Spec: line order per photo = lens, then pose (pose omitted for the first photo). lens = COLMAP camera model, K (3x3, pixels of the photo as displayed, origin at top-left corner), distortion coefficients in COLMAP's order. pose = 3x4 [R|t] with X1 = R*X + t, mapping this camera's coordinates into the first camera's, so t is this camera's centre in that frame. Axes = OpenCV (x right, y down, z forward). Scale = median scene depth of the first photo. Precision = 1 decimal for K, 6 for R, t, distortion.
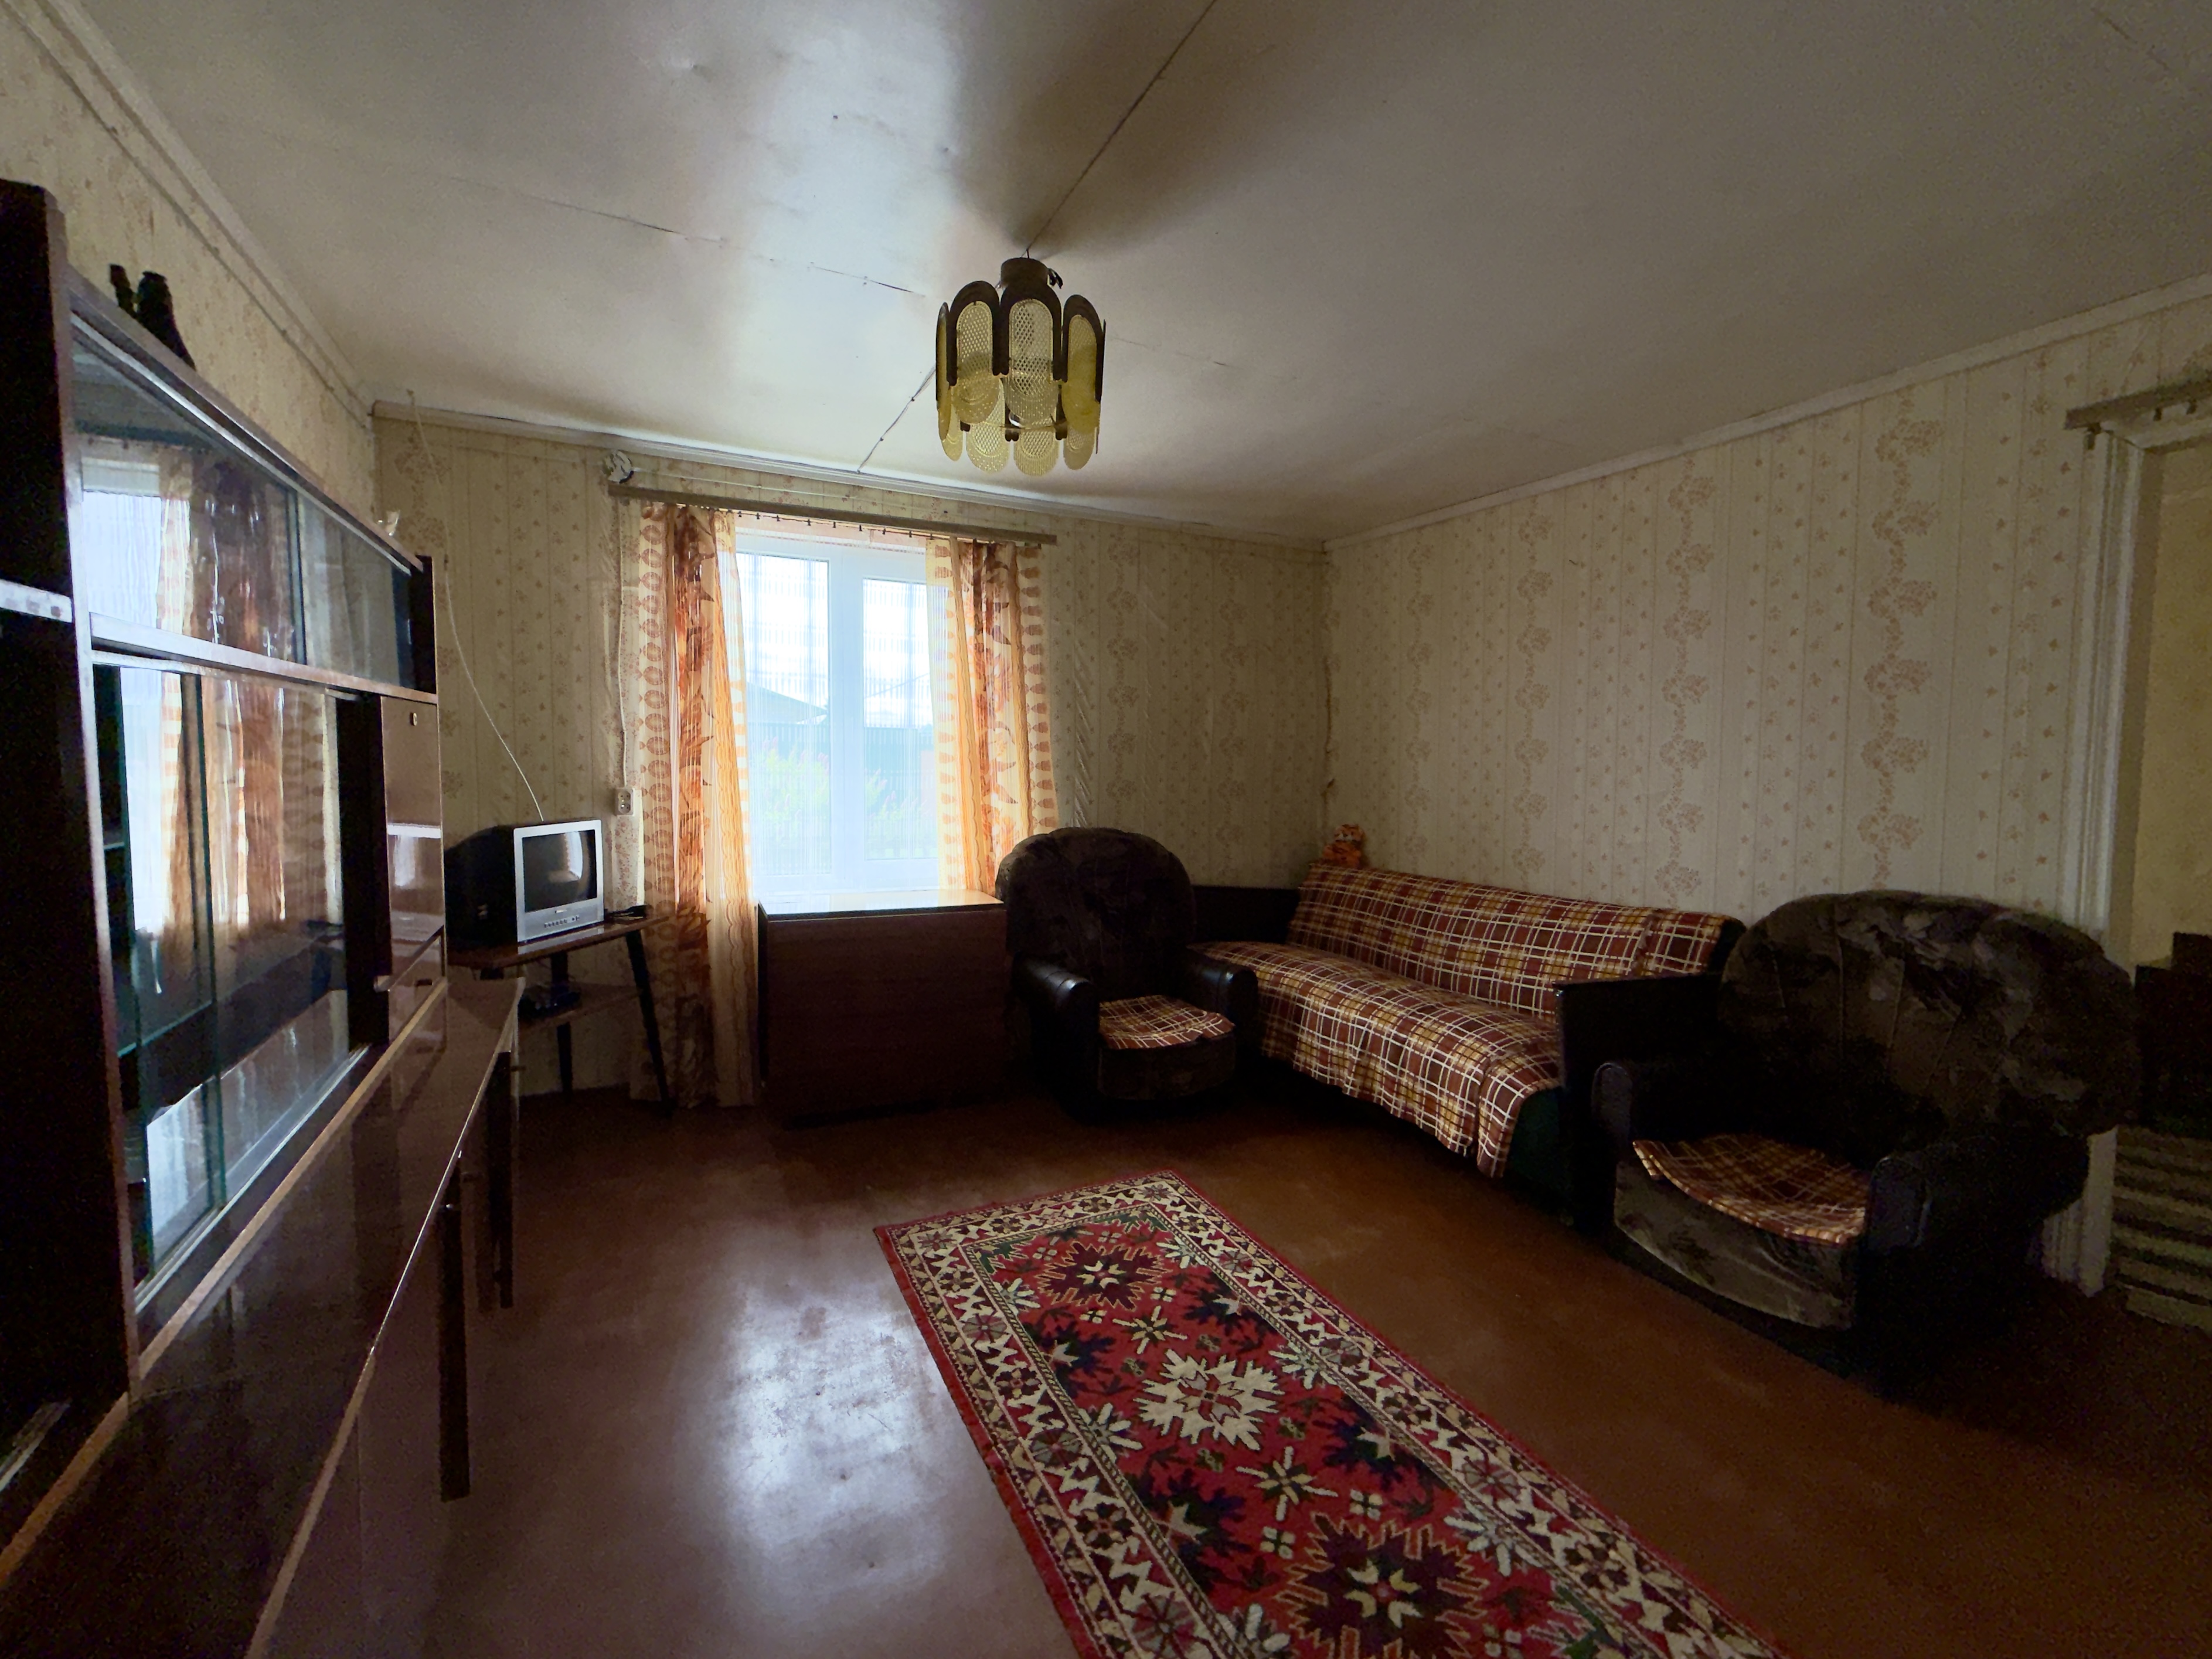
lens RADIAL K [[939.7, 0, 1099.3], [0, 939.7, 828.0], [0, 0, 1]] dist [-0.007172, 0.000420]
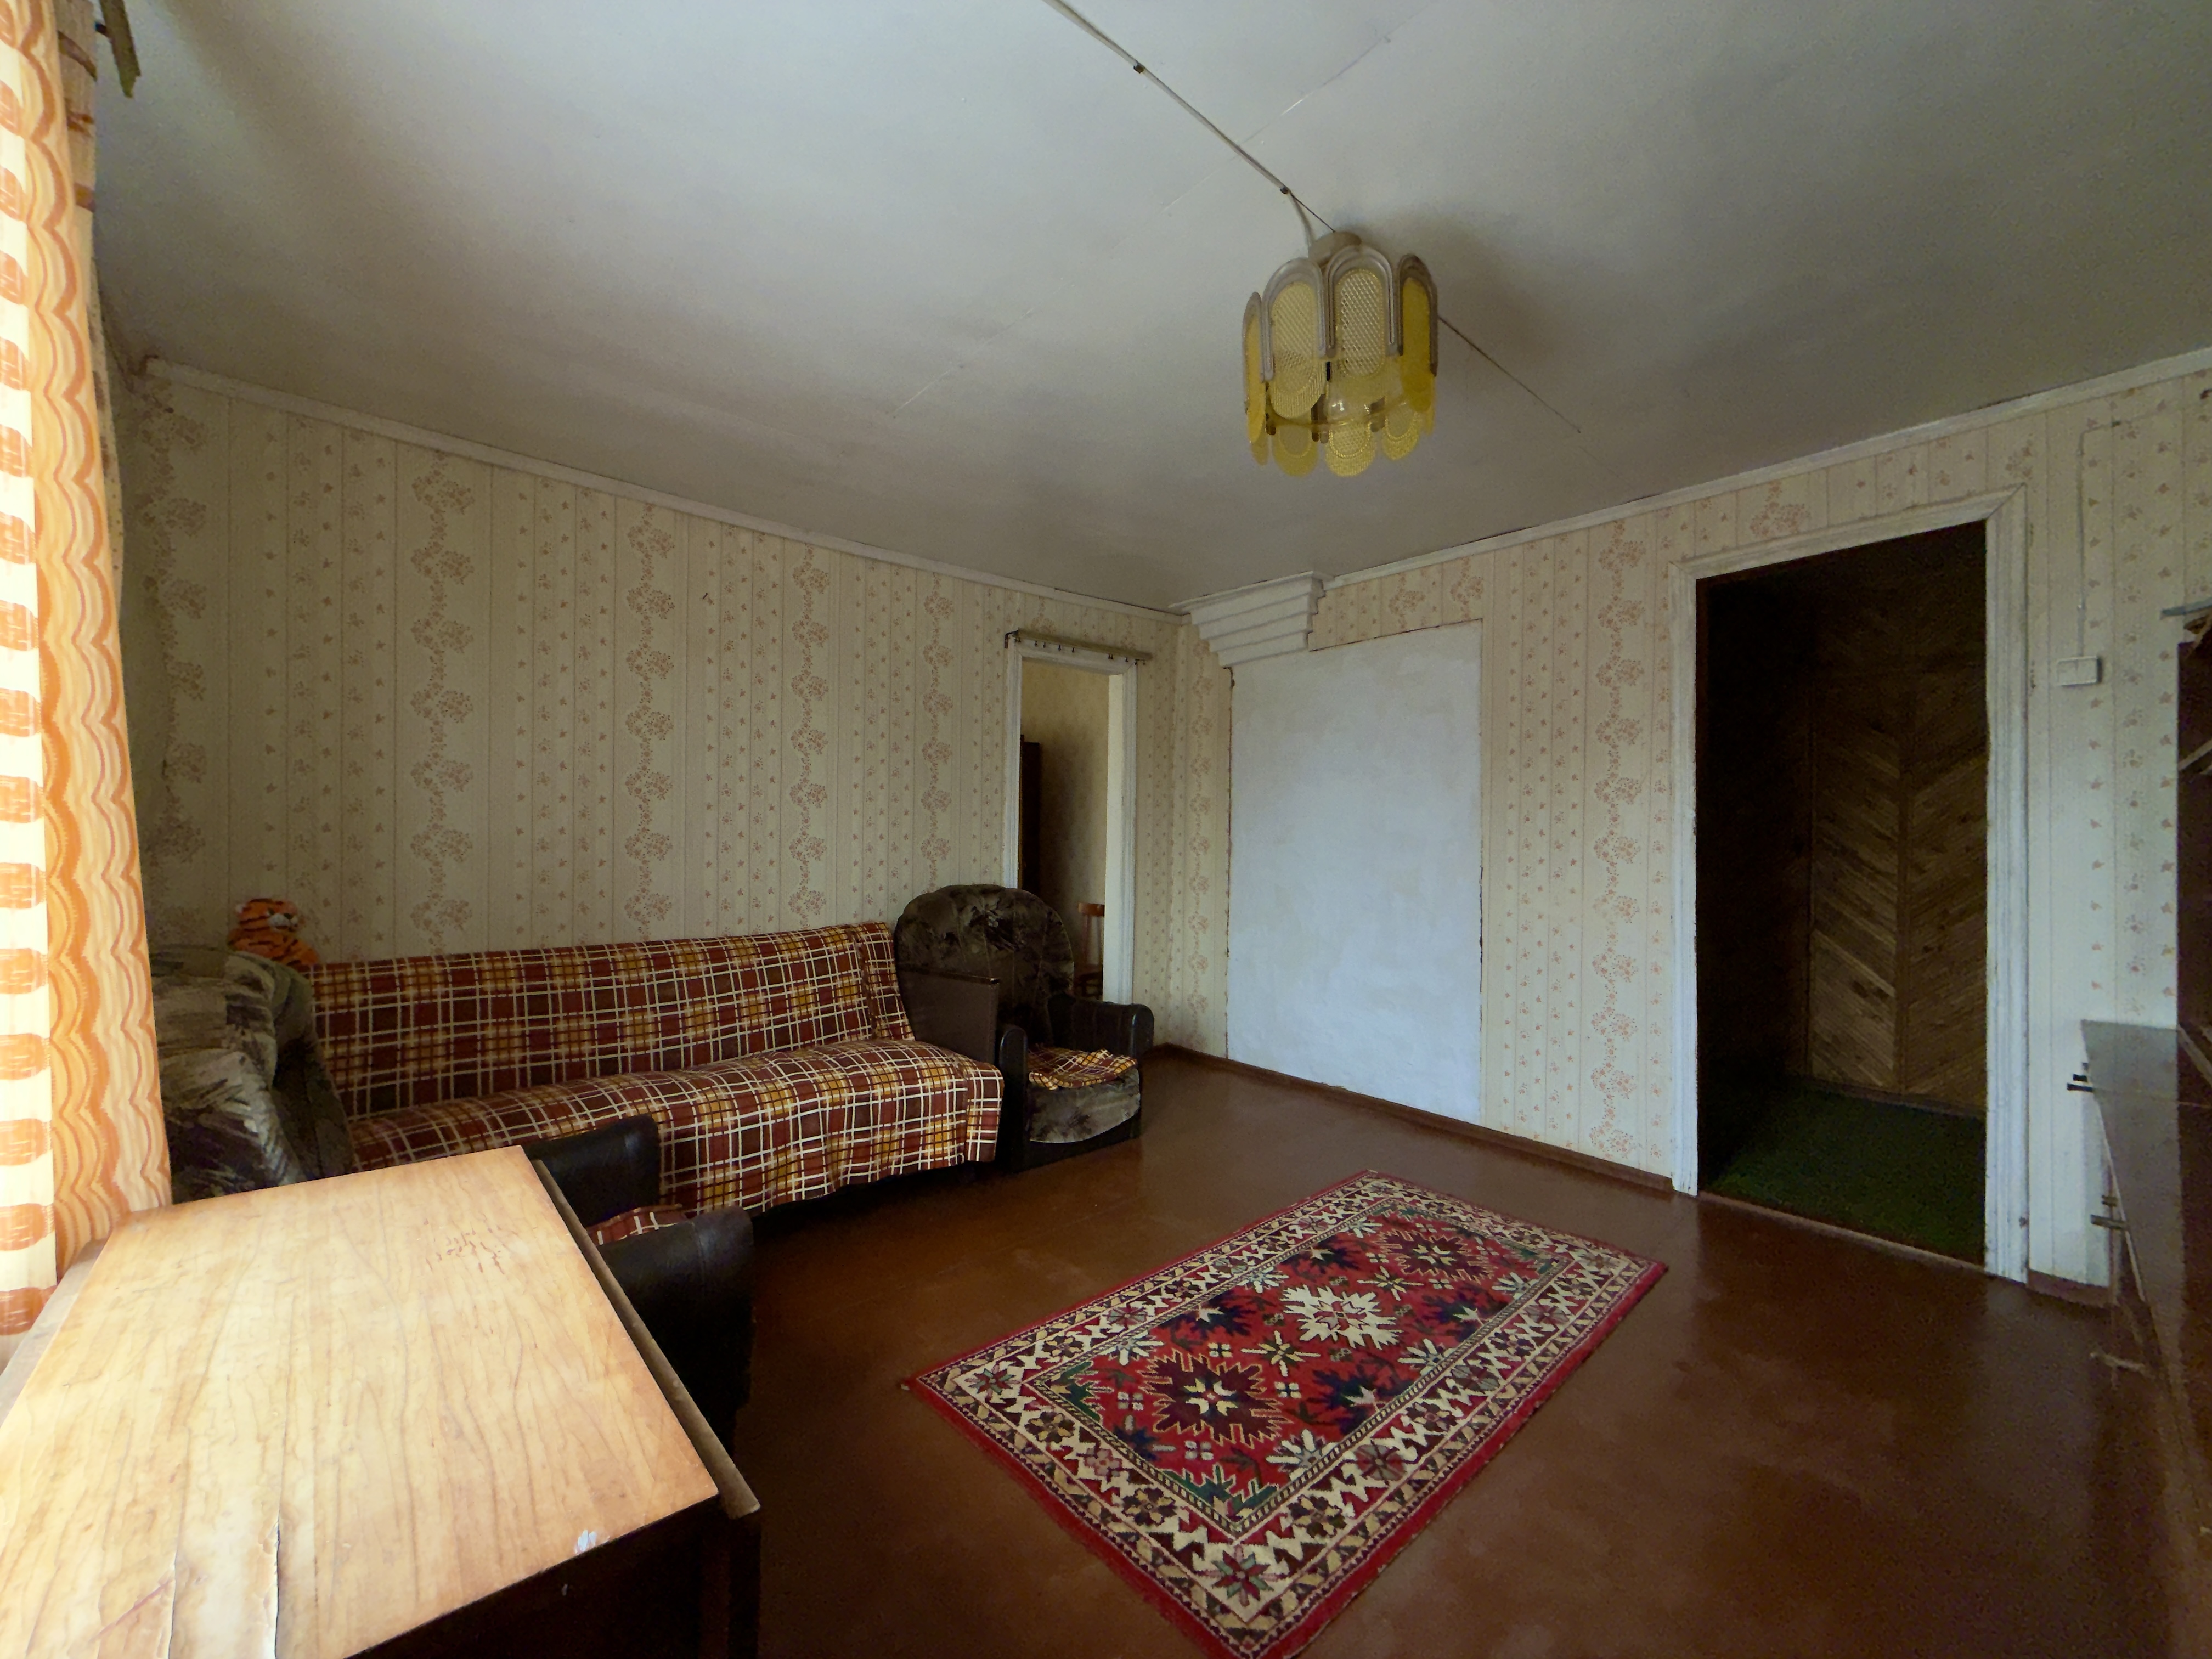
lens RADIAL K [[884.1, 0, 1091.3], [0, 884.1, 825.6], [0, 0, 1]] dist [0.002057, 0.000126]
pose [[-0.277990, -0.004510, 0.960574, -0.697545], [0.053837, 0.998344, 0.020267, -0.056465], [-0.959074, 0.057348, -0.277286, 1.236602]]
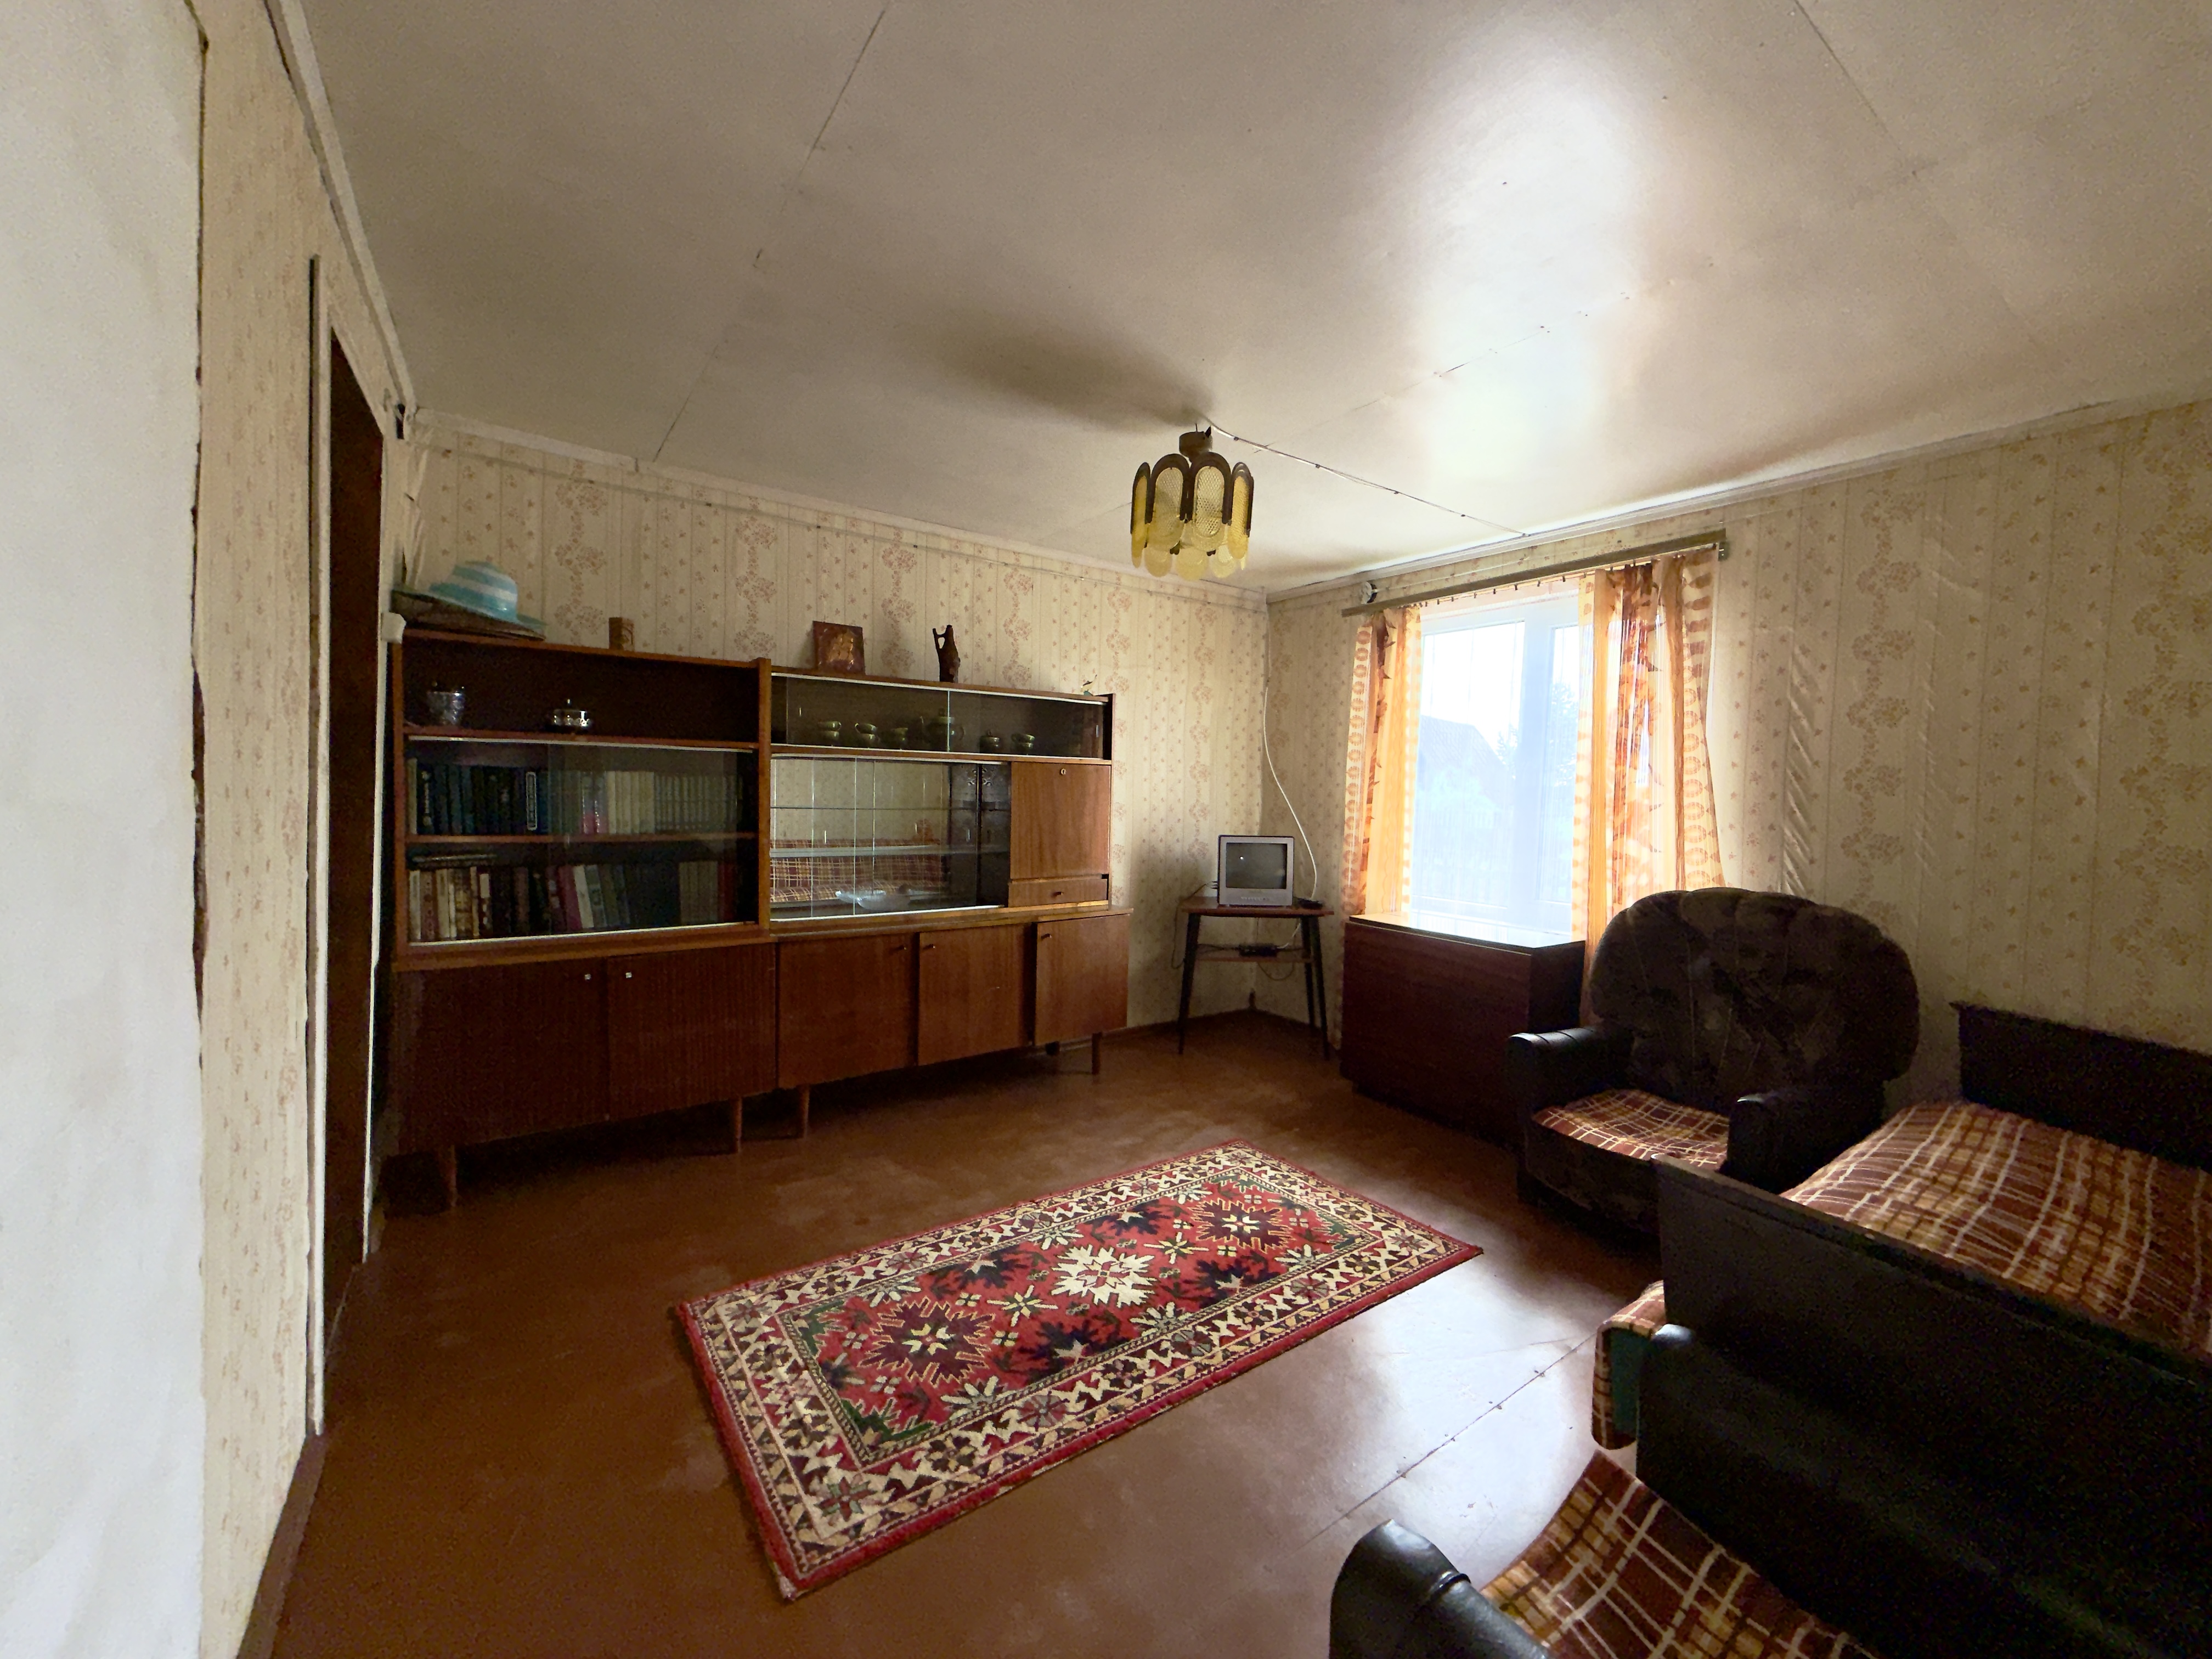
lens RADIAL K [[884.1, 0, 1092.0], [0, 884.1, 822.0], [0, 0, 1]] dist [0.002057, 0.000126]
pose [[0.157597, 0.020379, -0.987293, 1.009811], [-0.095782, 0.995388, 0.005257, -0.012869], [0.982847, 0.093737, 0.158823, 0.567841]]
